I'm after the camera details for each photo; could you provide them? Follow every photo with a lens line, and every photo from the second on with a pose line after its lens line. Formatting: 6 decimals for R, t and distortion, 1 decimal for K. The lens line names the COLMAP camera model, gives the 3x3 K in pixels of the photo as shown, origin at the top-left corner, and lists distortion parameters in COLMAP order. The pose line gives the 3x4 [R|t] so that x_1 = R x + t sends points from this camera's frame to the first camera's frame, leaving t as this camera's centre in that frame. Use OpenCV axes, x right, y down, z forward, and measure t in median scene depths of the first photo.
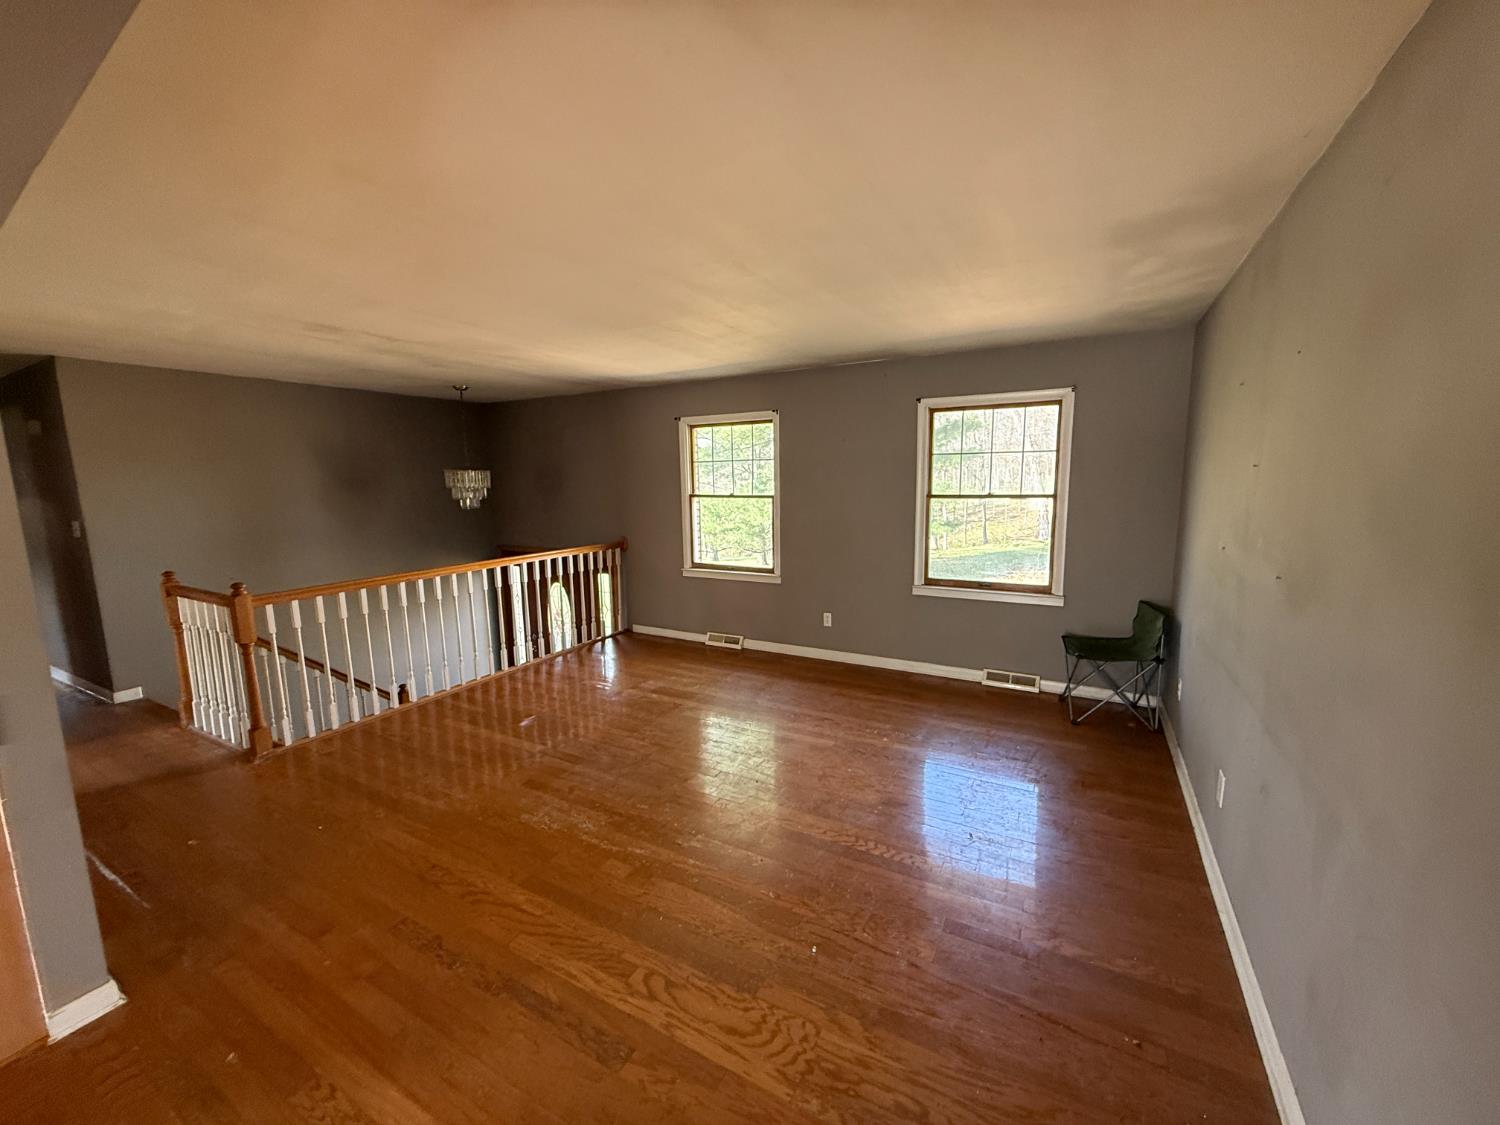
lens RADIAL K [[598.0, 0, 749.6], [0, 598.0, 563.9], [0, 0, 1]] dist [0.001607, 0.000179]
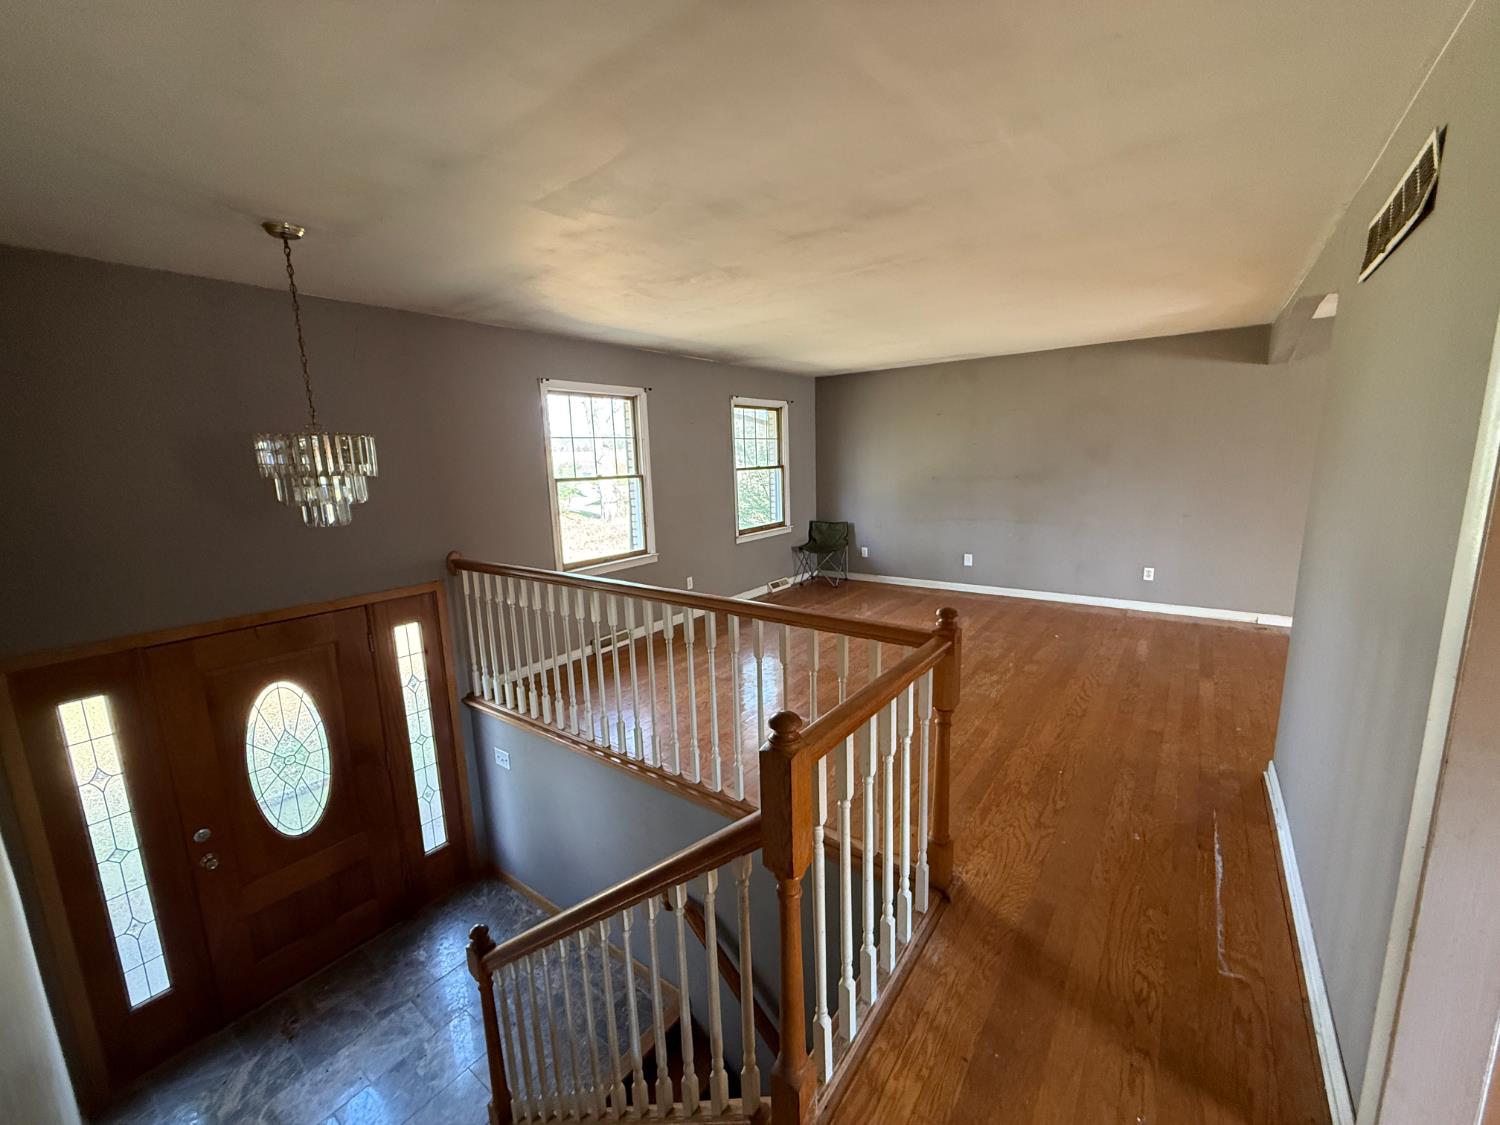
lens RADIAL K [[598.0, 0, 750.1], [0, 598.0, 557.2], [0, 0, 1]] dist [0.001607, 0.000179]
pose [[0.128545, -0.155824, 0.979385, -1.138408], [0.174523, 0.975720, 0.132335, -0.100110], [-0.976226, 0.153914, 0.152619, 0.855170]]
